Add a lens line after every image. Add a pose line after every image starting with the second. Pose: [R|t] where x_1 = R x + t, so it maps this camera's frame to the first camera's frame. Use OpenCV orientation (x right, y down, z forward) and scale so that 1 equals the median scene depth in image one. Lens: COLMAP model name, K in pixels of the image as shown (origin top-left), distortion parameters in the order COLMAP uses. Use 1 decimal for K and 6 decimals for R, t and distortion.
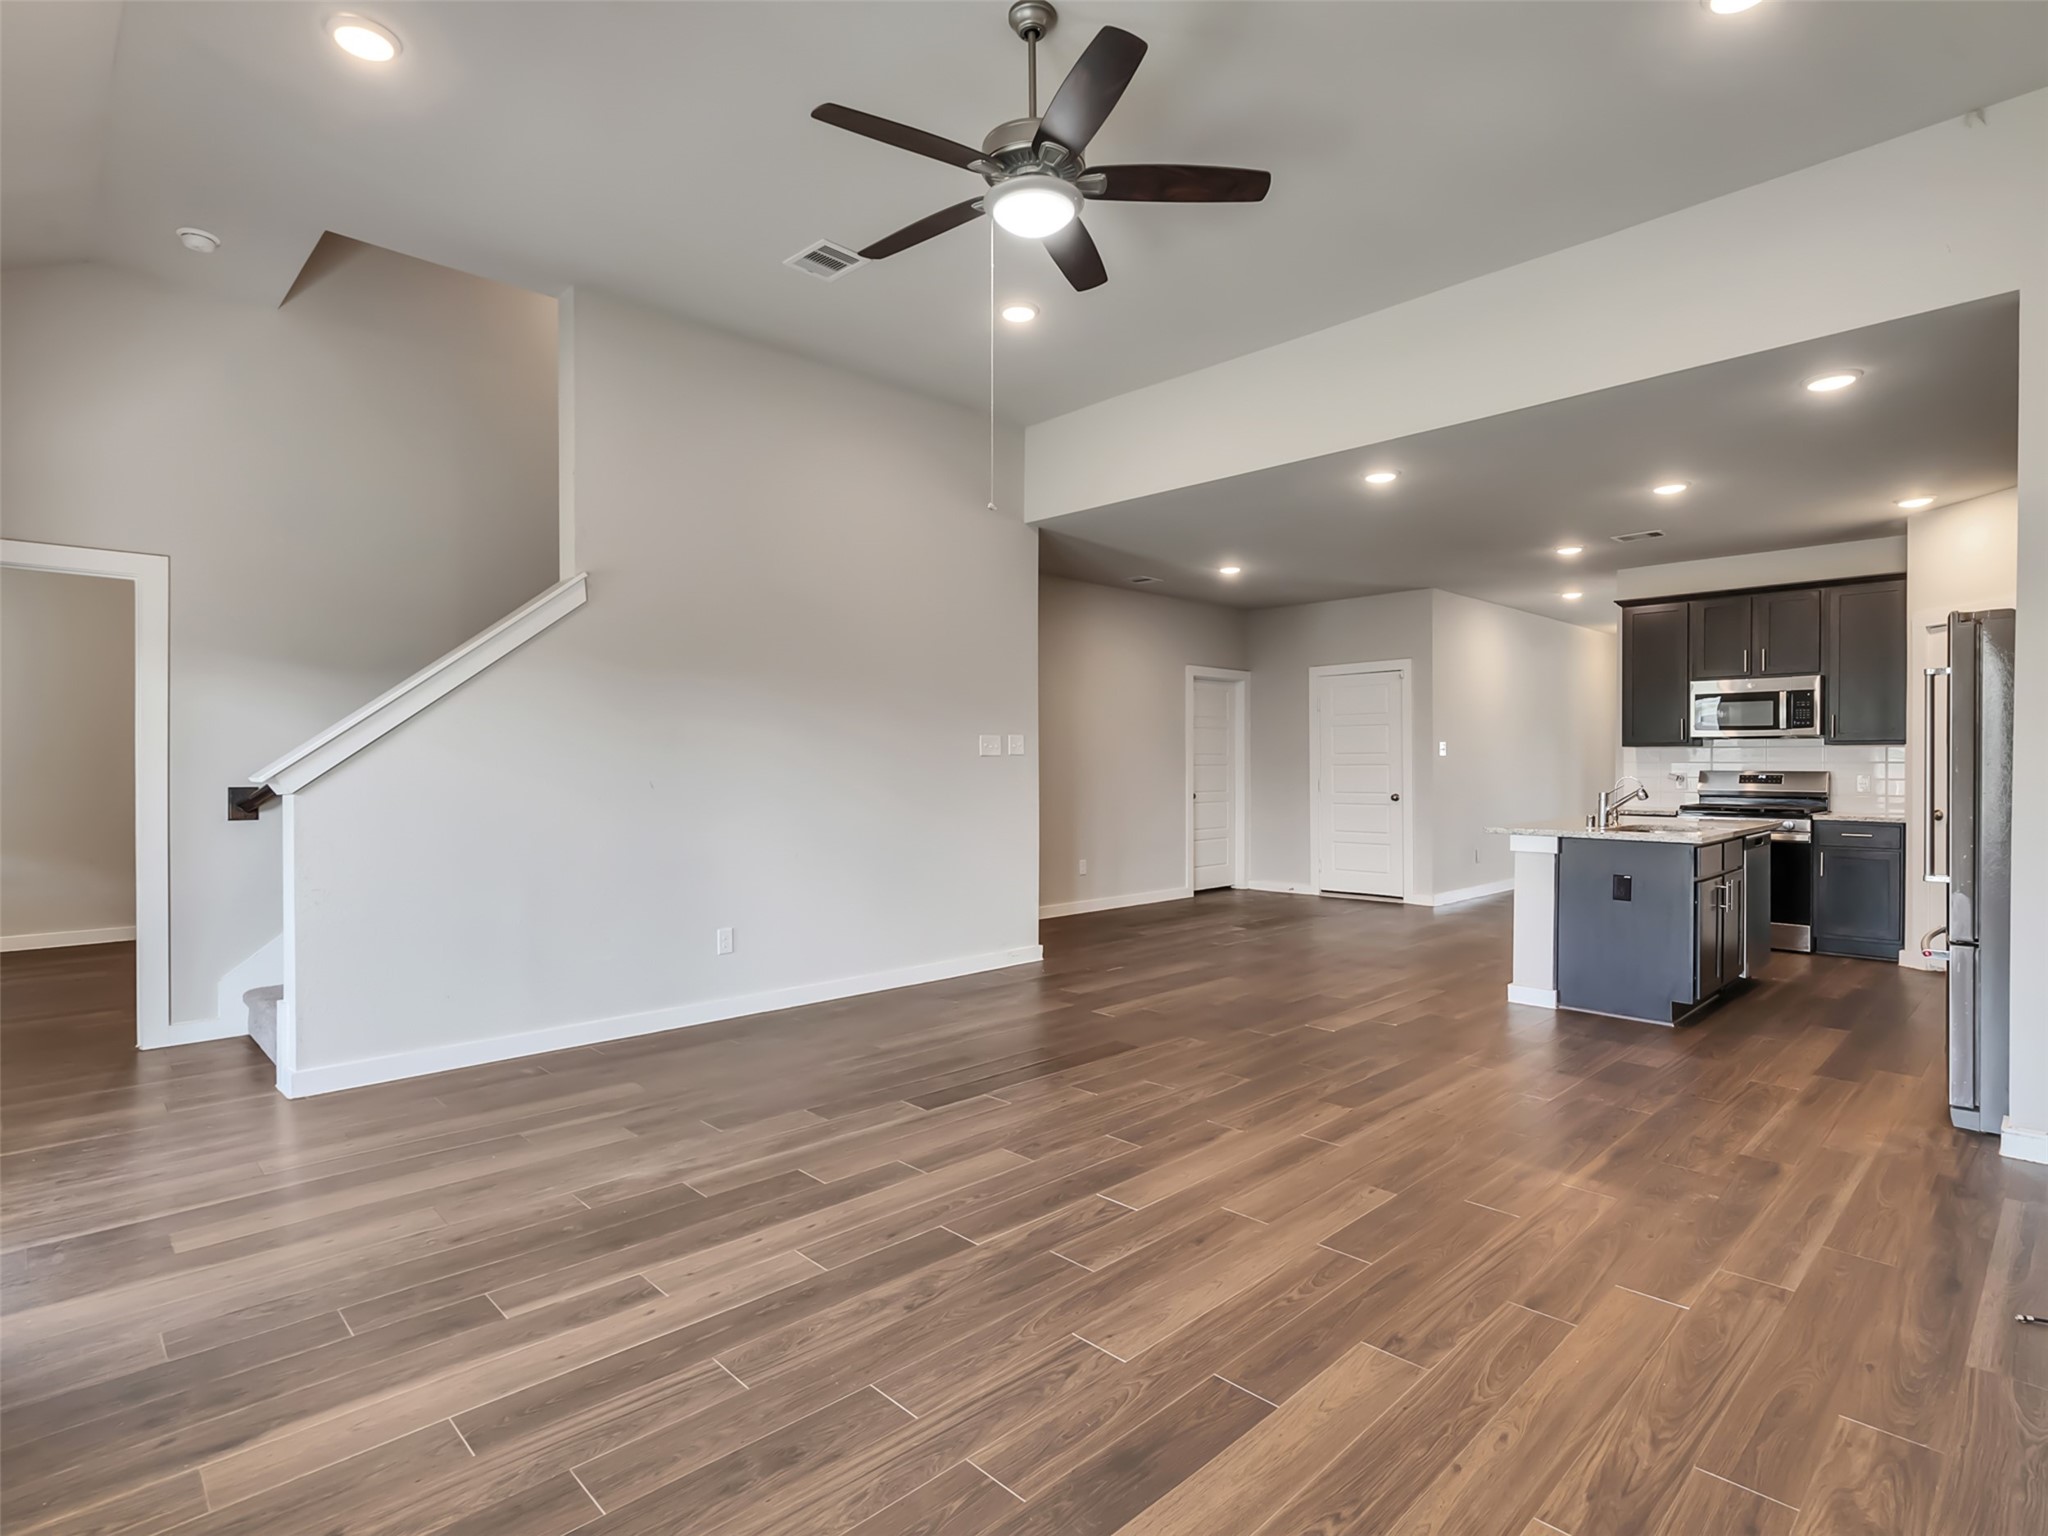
lens RADIAL K [[1053.0, 0, 1012.5], [0, 1053.0, 768.0], [0, 0, 1]] dist [-0.009156, -0.001392]
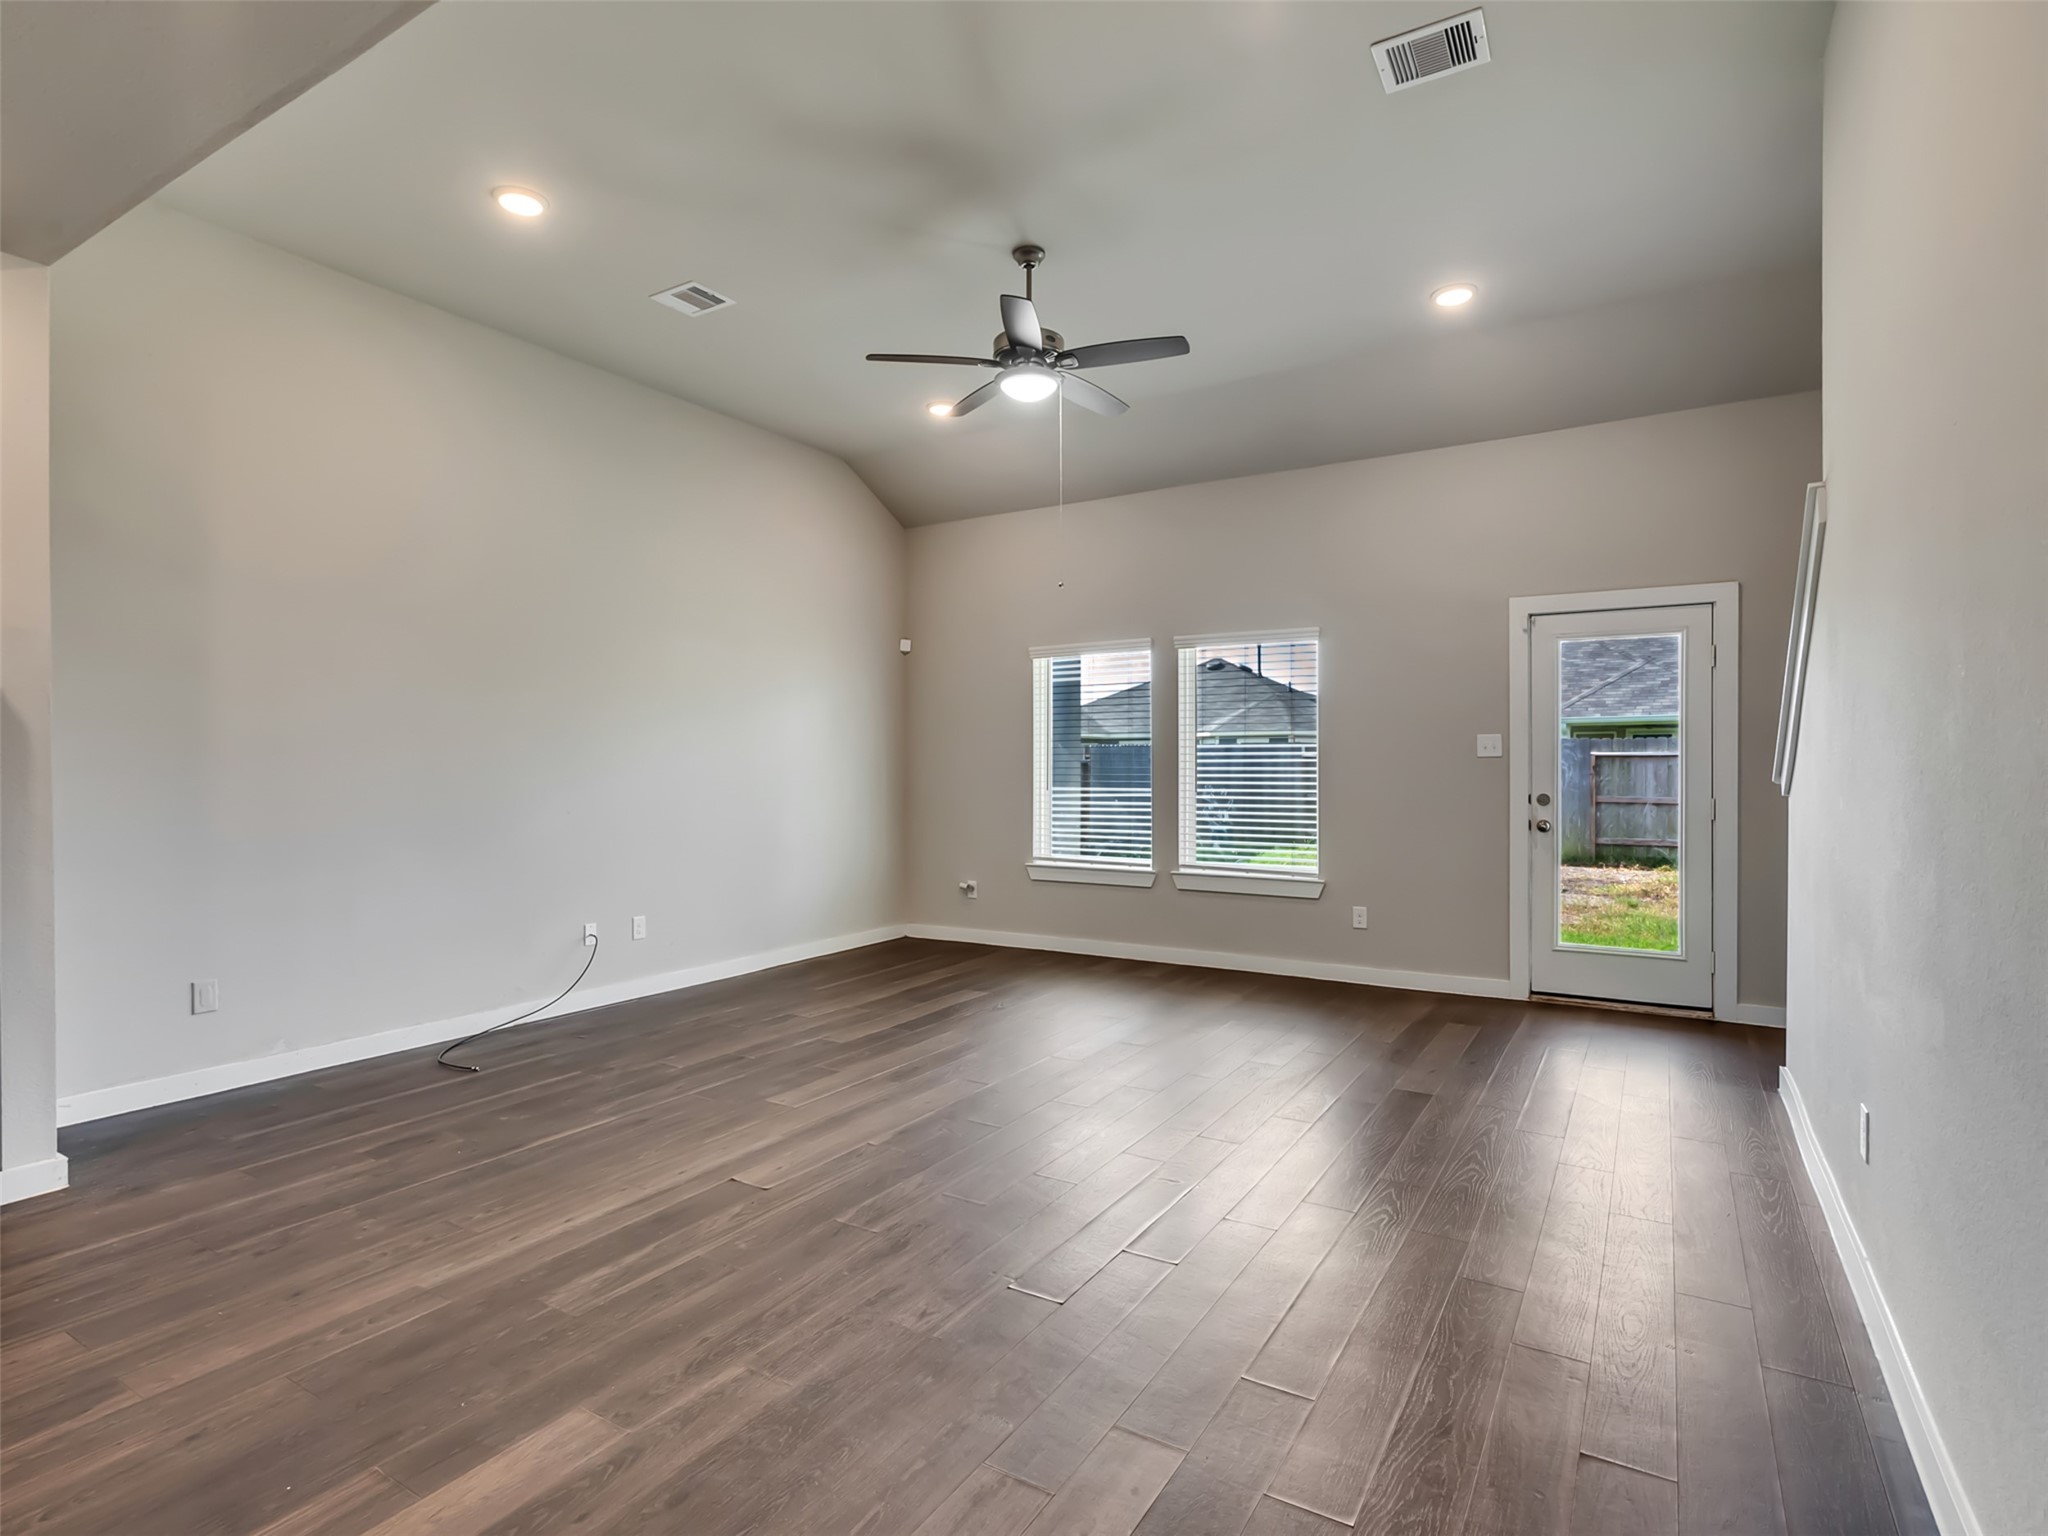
lens RADIAL K [[1053.0, 0, 1003.4], [0, 1053.0, 767.9], [0, 0, 1]] dist [-0.009156, -0.001392]
pose [[-0.971264, -0.003778, -0.237977, 0.160029], [-0.004745, 0.999983, 0.003488, -0.005094], [0.237959, 0.004517, -0.971265, 0.955520]]
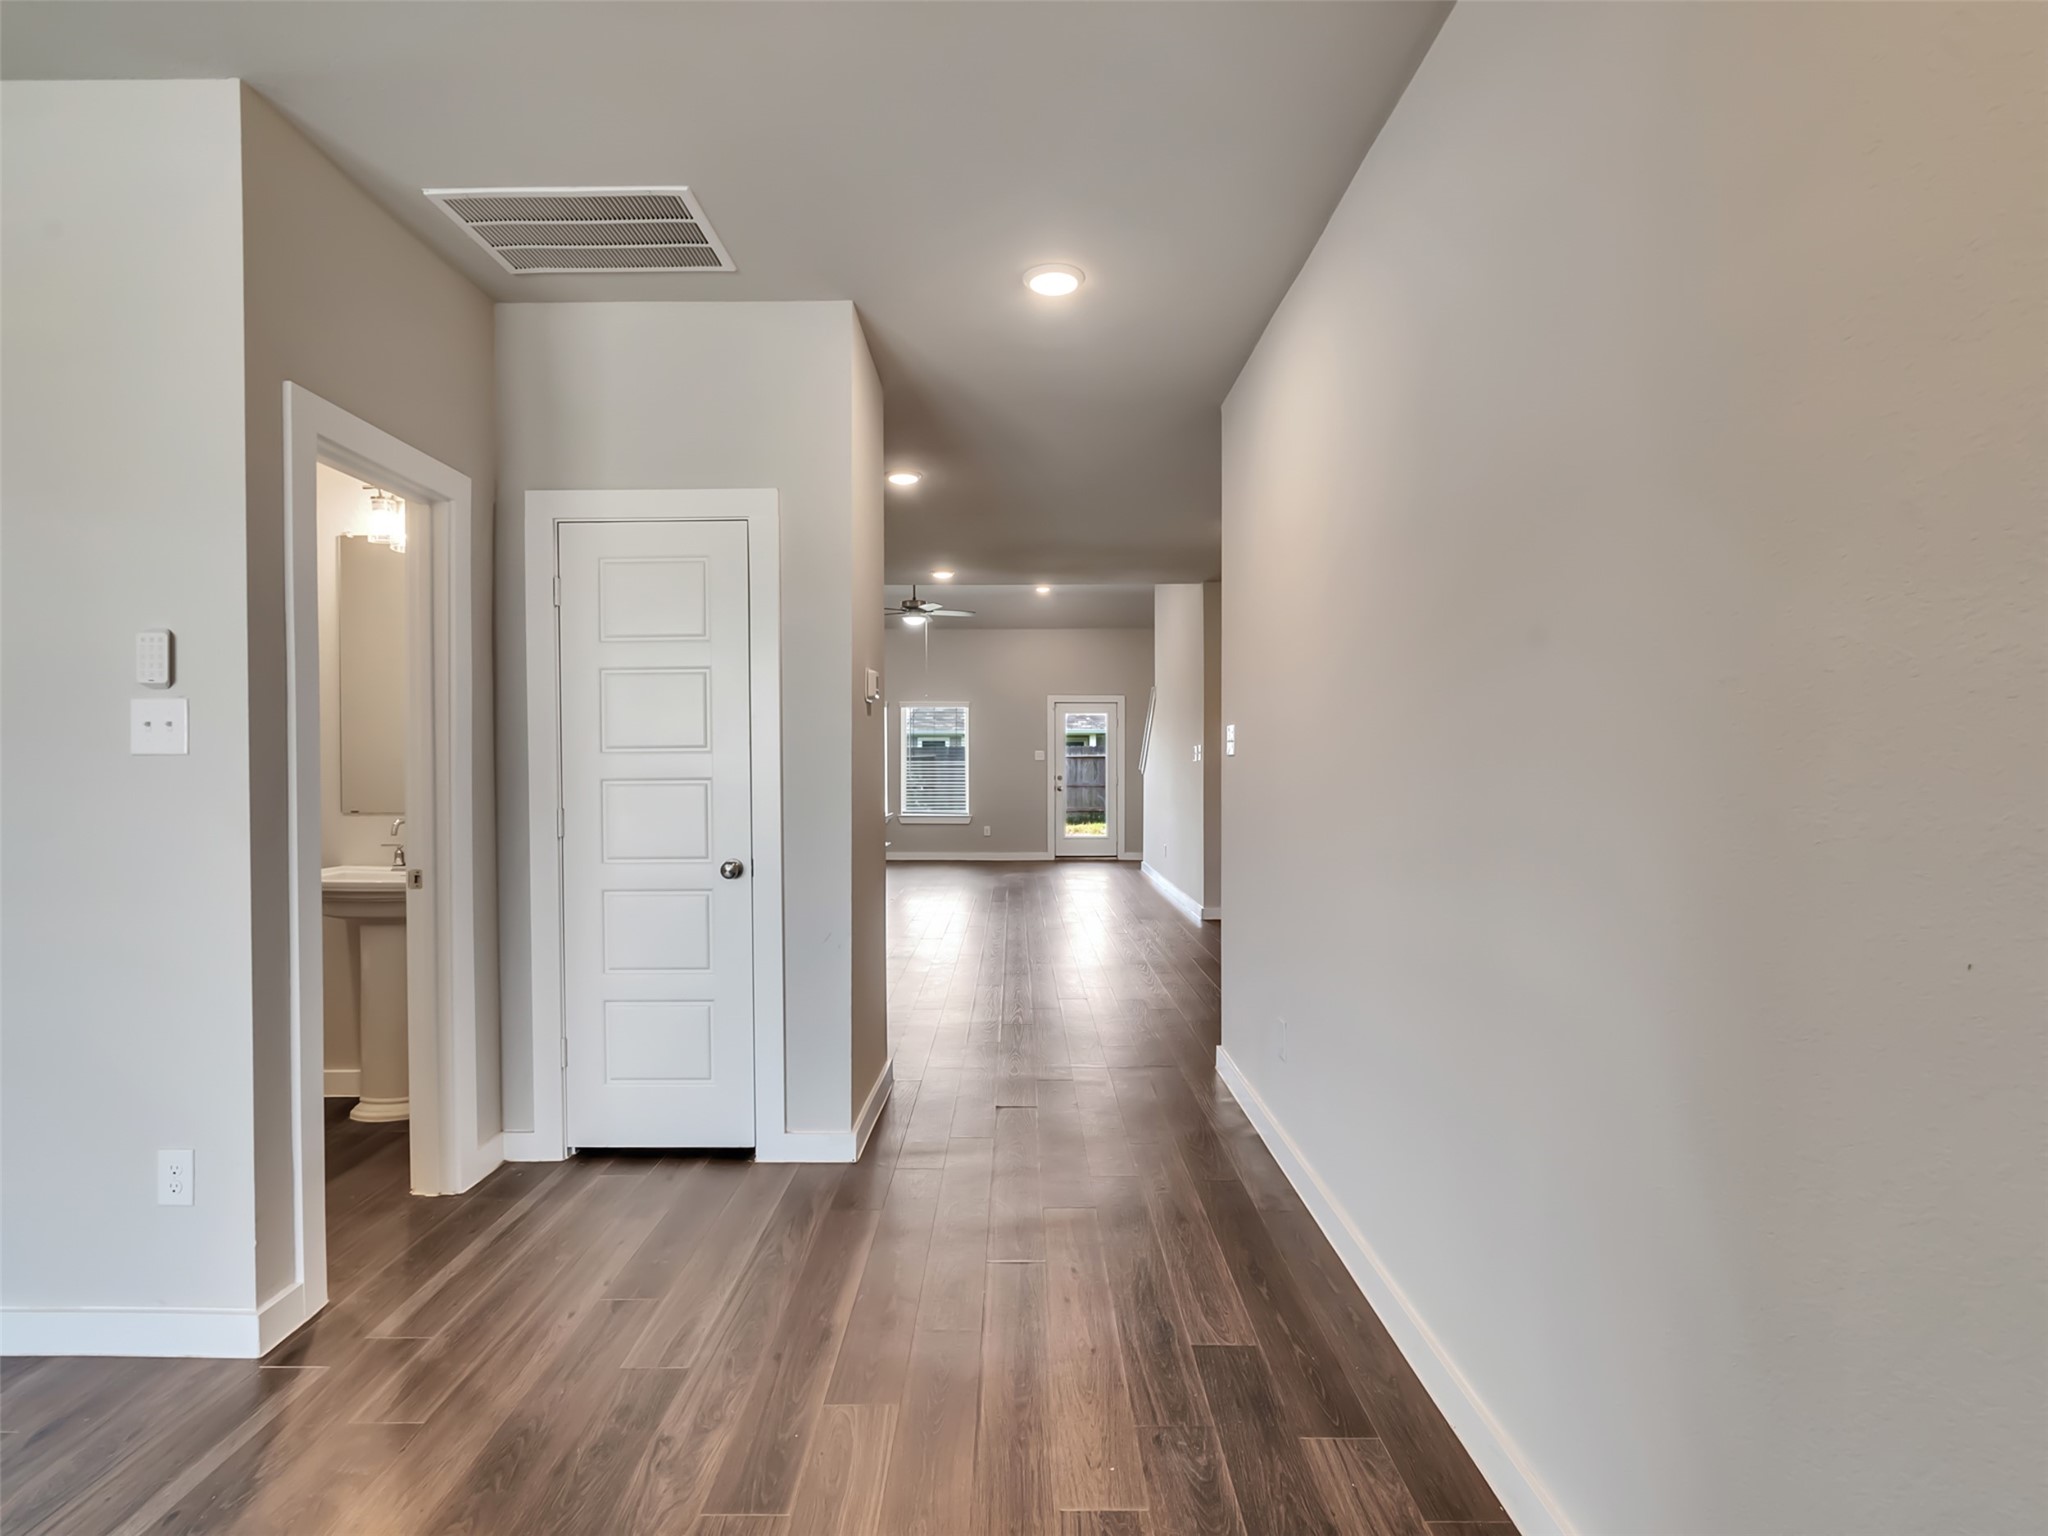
lens RADIAL K [[1053.0, 0, 1018.8], [0, 1053.0, 765.0], [0, 0, 1]] dist [-0.009156, -0.001392]
pose [[-0.693825, -0.002623, -0.720138, 0.990644], [-0.005147, 0.999986, 0.001316, -0.006541], [0.720125, 0.004619, -0.693829, 1.552742]]
